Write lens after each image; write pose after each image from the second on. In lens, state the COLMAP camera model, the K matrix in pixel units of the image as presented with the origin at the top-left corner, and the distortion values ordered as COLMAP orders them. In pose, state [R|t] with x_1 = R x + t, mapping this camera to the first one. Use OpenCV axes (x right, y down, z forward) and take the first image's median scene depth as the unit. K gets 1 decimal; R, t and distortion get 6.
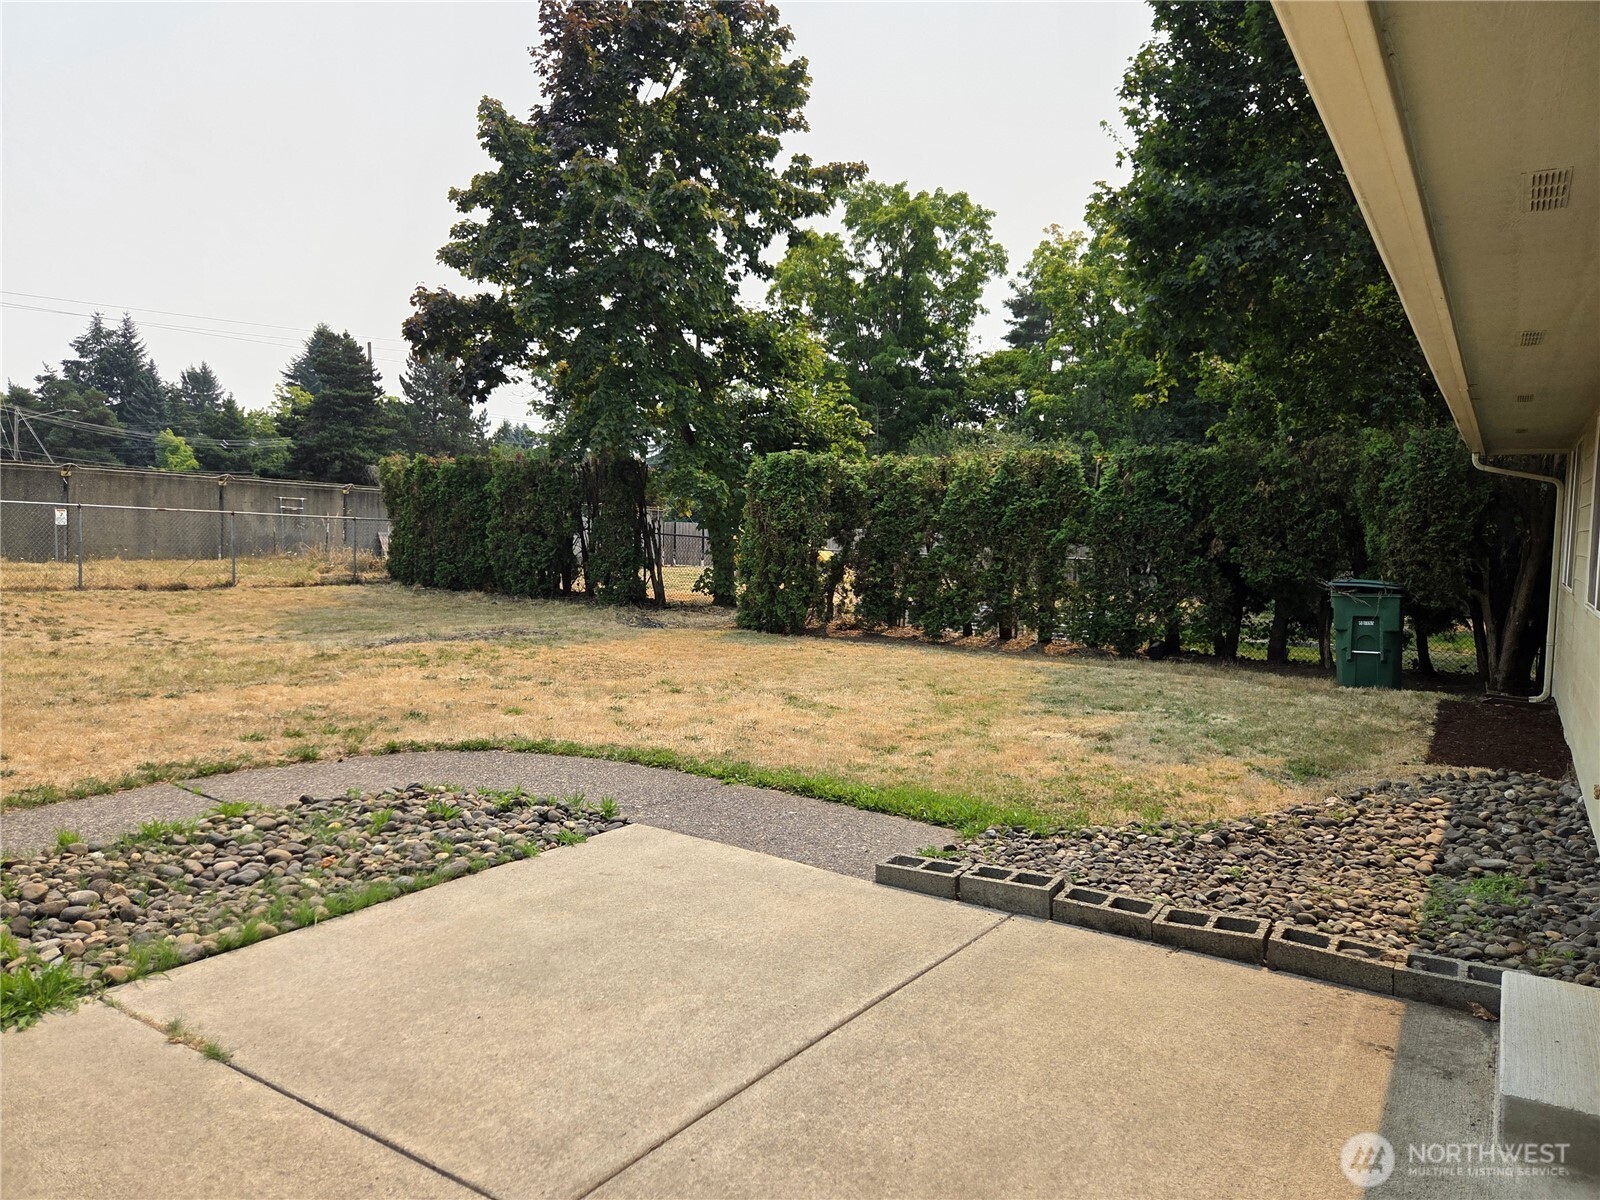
lens RADIAL K [[1086.6, 0, 760.4], [0, 1086.6, 636.5], [0, 0, 1]] dist [0.059818, -0.062203]
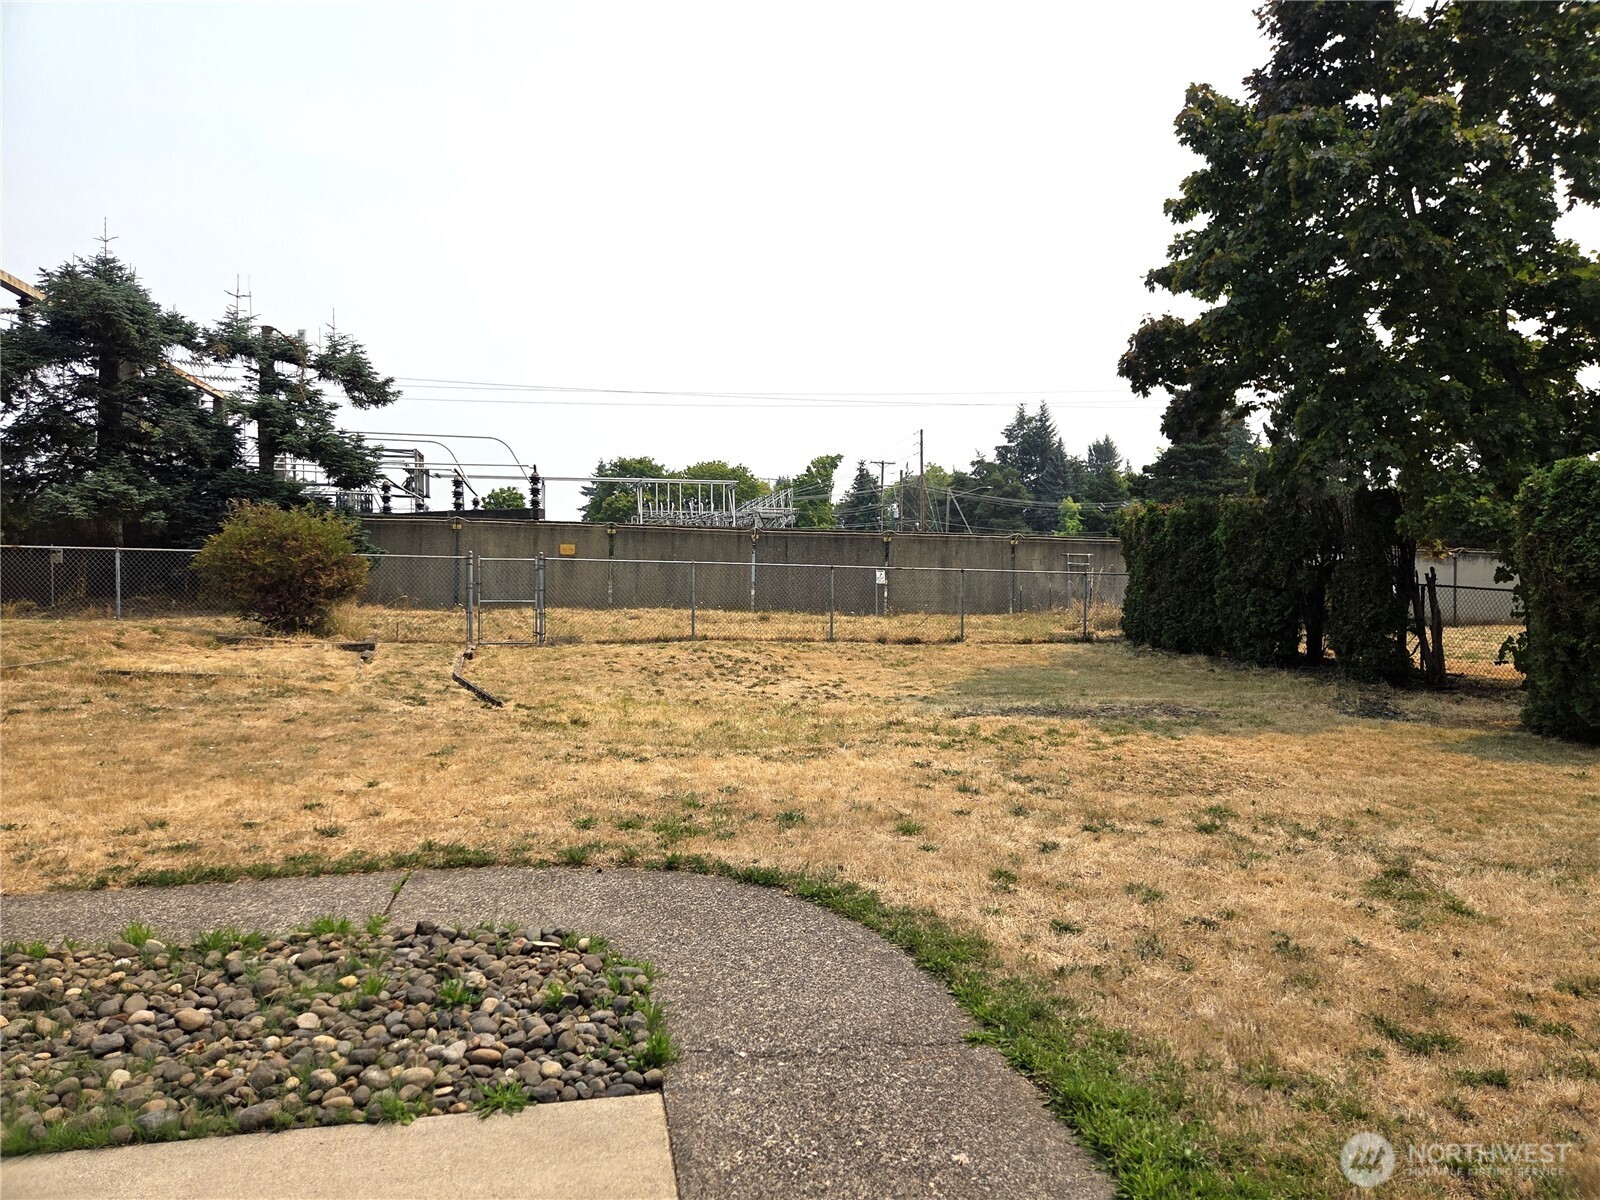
lens RADIAL K [[1065.4, 0, 776.3], [0, 1065.4, 592.7], [0, 0, 1]] dist [0.069615, -0.056264]
pose [[0.715364, -0.004423, -0.698738, 0.088668], [-0.057890, 0.996167, -0.065573, -0.015172], [0.696350, 0.087359, 0.712366, 0.159949]]
